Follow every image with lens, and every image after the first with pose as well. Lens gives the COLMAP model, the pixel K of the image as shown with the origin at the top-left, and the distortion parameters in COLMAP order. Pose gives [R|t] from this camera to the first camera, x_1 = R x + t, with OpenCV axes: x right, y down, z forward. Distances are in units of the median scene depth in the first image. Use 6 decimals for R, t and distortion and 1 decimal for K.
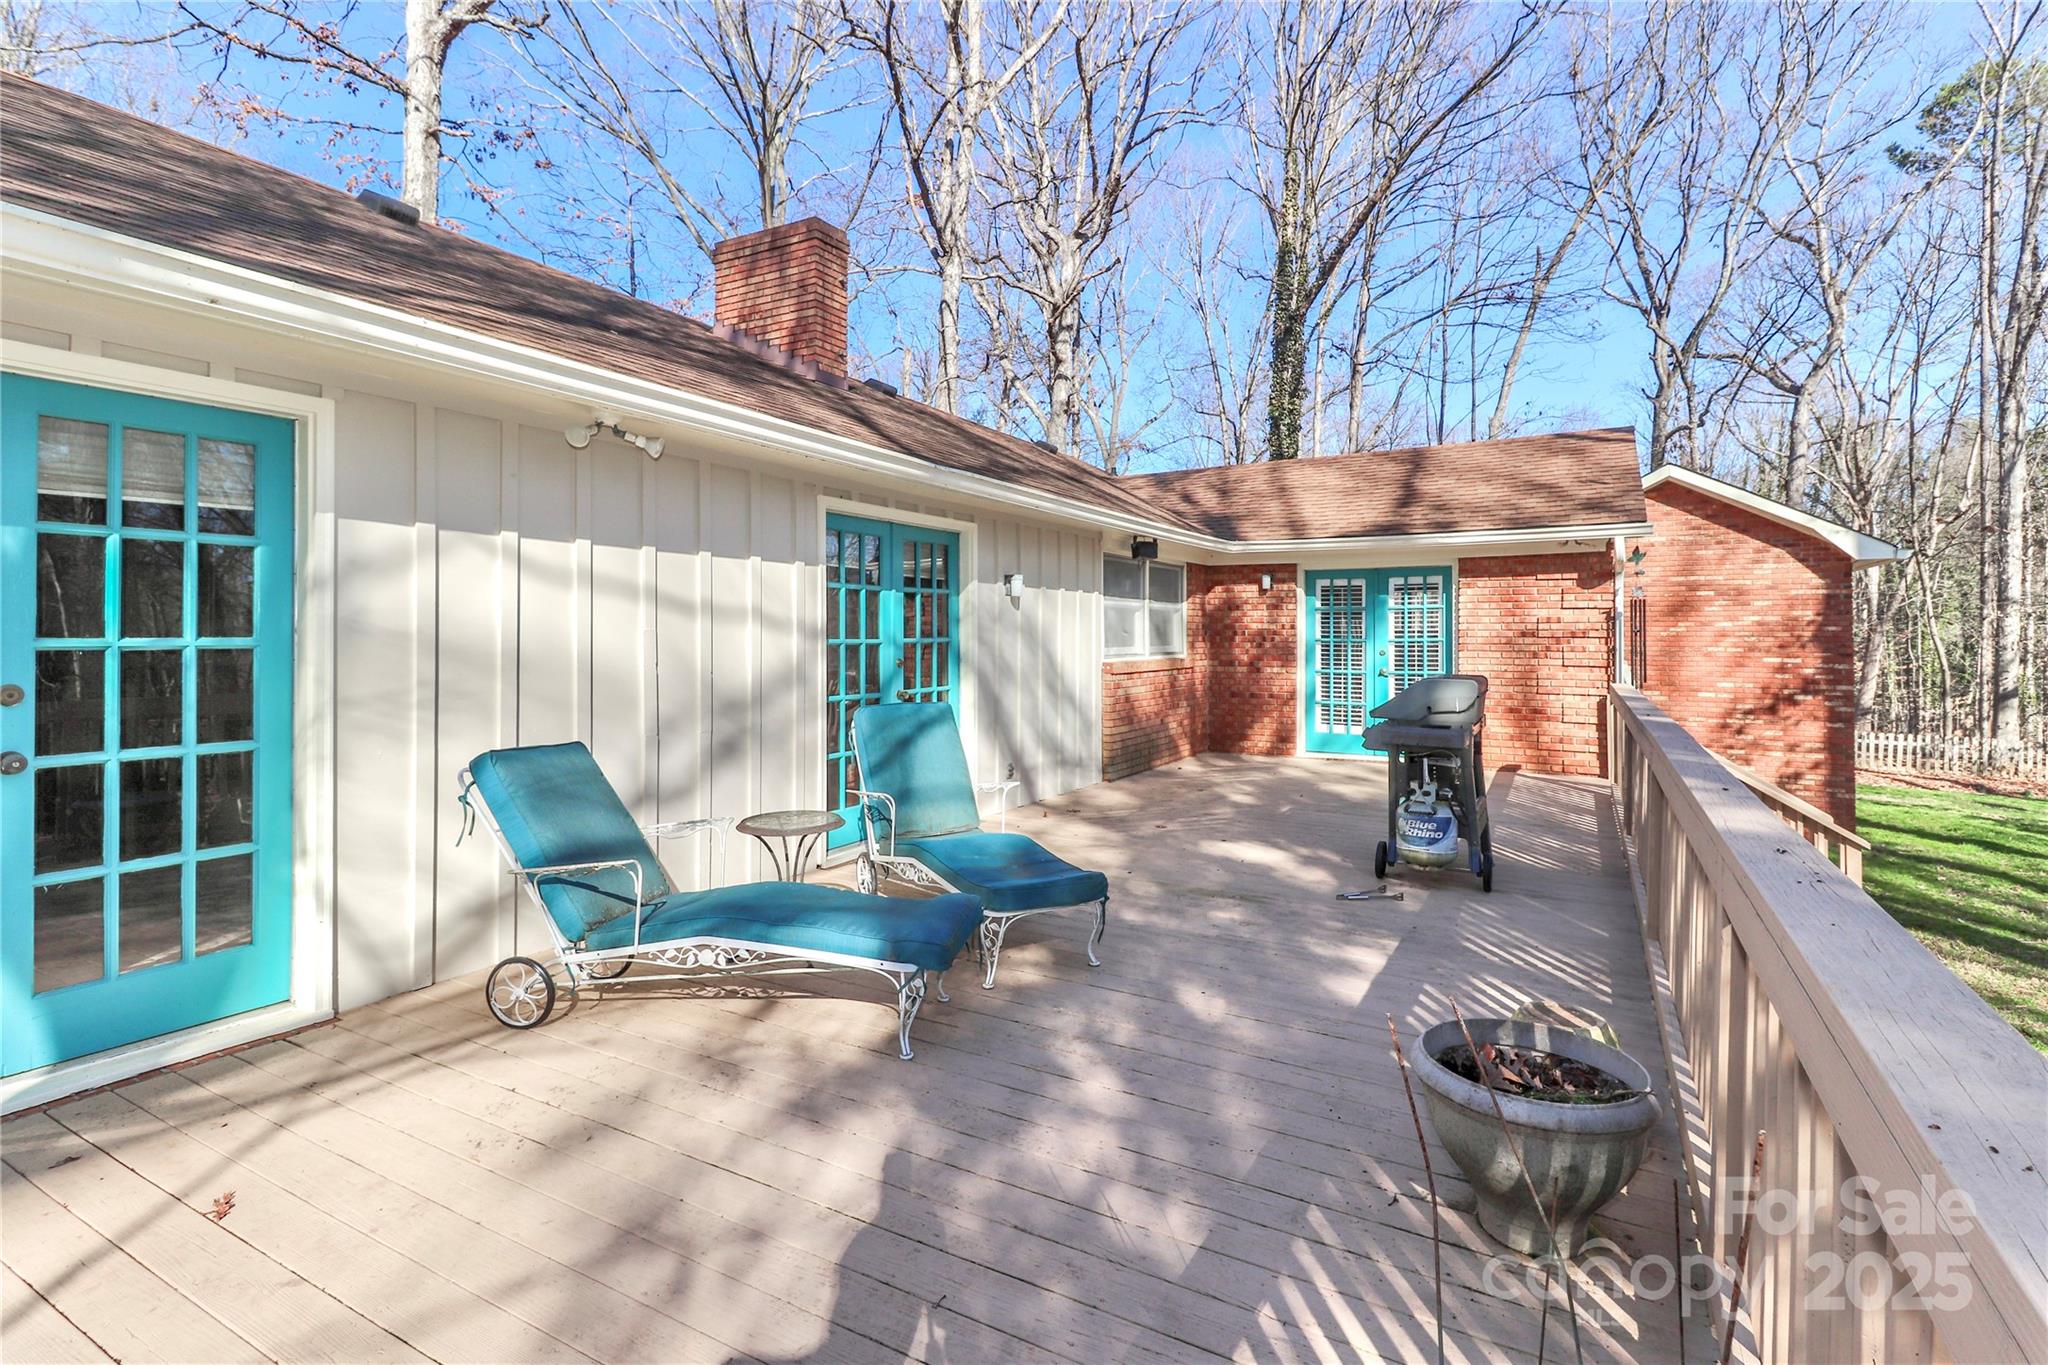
lens RADIAL K [[974.2, 0, 1047.2], [0, 974.2, 636.7], [0, 0, 1]] dist [0.012402, -0.000428]
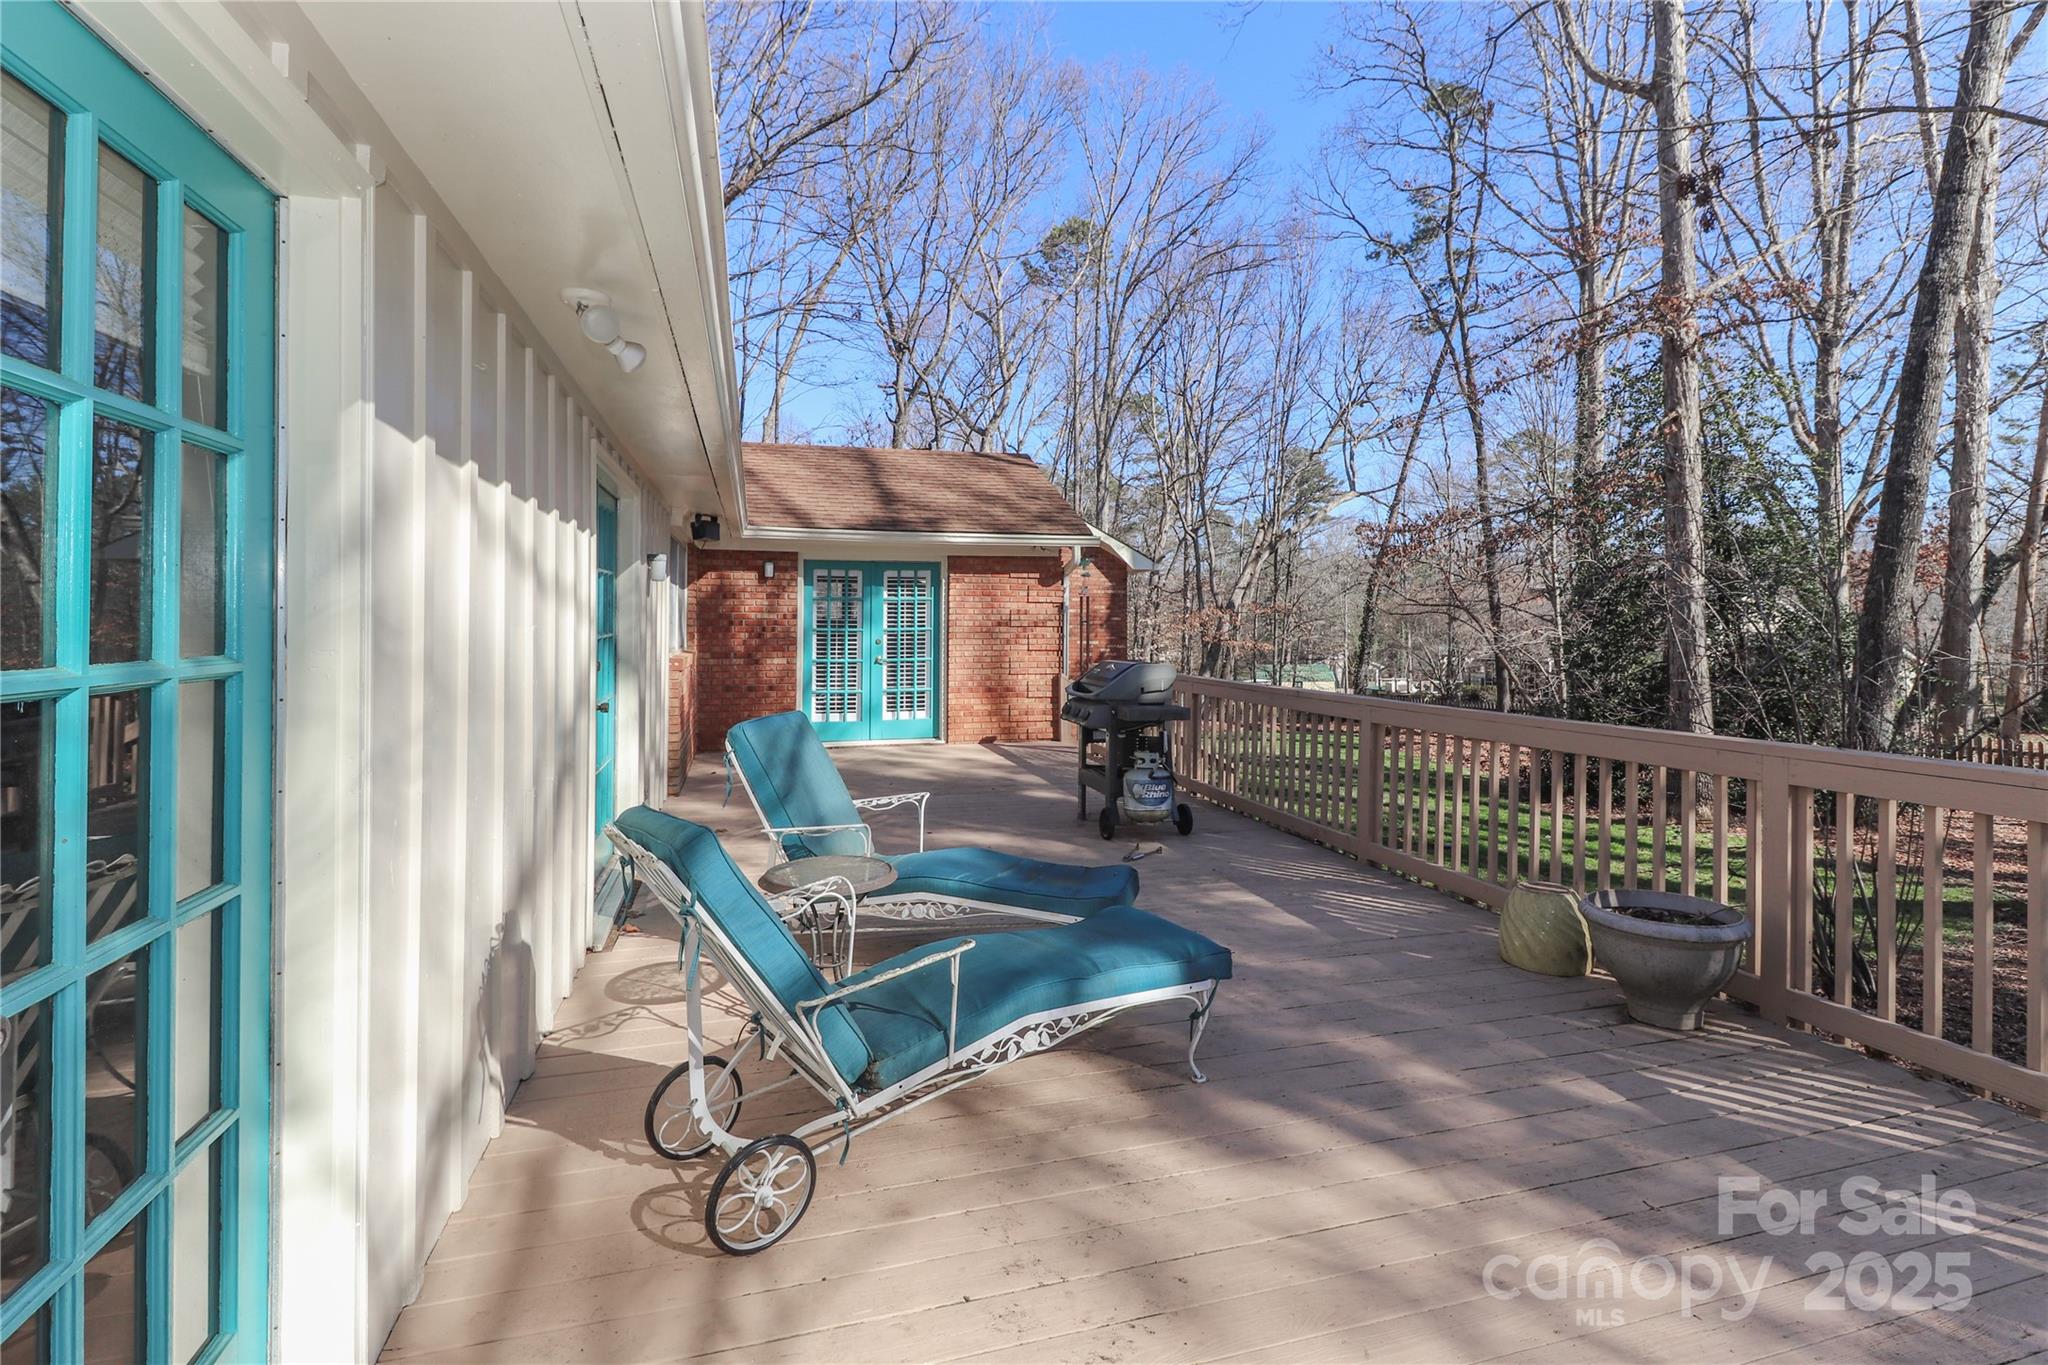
lens RADIAL K [[974.2, 0, 1047.2], [0, 974.2, 636.7], [0, 0, 1]] dist [0.012402, -0.000428]
pose [[0.699116, -0.011621, 0.714913, -0.271963], [0.001689, 0.999892, 0.014602, -0.003713], [-0.715006, -0.009001, 0.699060, 0.132063]]
